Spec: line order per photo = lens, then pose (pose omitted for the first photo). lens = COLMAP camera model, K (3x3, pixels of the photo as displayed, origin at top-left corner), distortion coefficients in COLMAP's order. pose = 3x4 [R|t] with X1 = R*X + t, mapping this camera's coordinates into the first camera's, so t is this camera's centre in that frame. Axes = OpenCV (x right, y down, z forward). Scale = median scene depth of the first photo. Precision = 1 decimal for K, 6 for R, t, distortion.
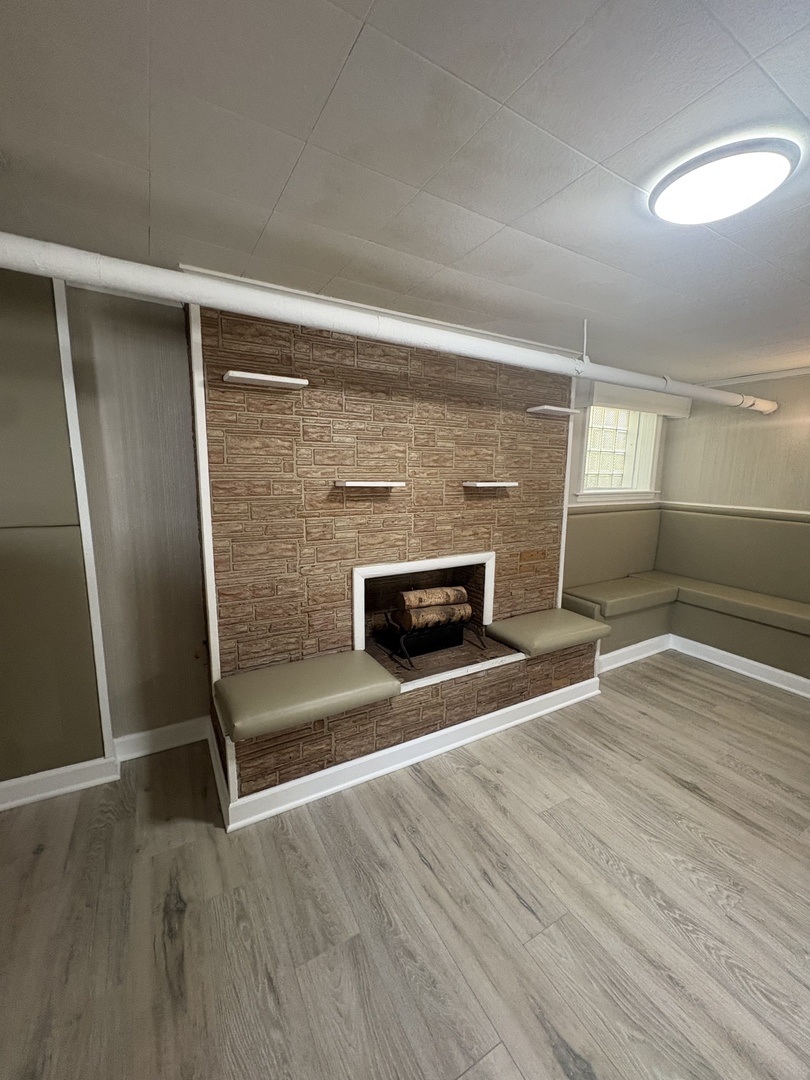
lens RADIAL K [[428.8, 0, 401.0], [0, 428.8, 541.0], [0, 0, 1]] dist [0.000284, 0.000188]
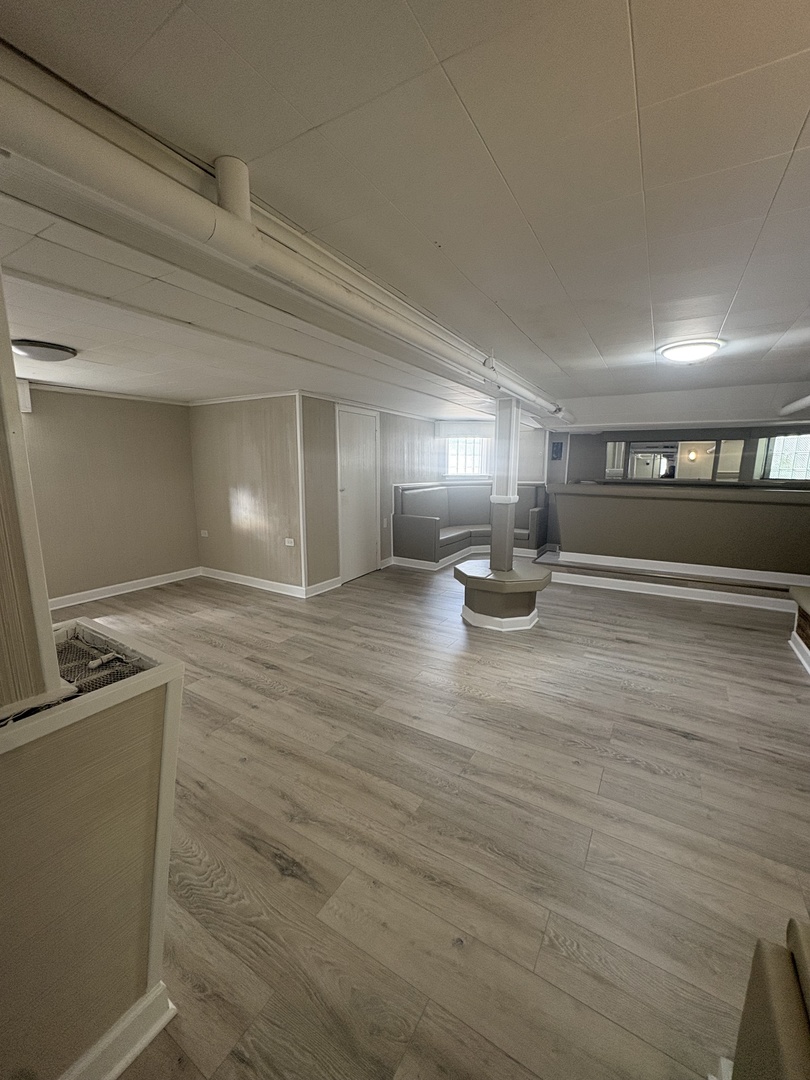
lens RADIAL K [[428.8, 0, 401.0], [0, 428.8, 541.0], [0, 0, 1]] dist [0.000284, 0.000188]
pose [[-0.877794, 0.067027, -0.474326, 2.570474], [-0.093356, 0.947242, 0.306621, -0.289877], [0.469854, 0.313432, -0.825226, 1.955075]]
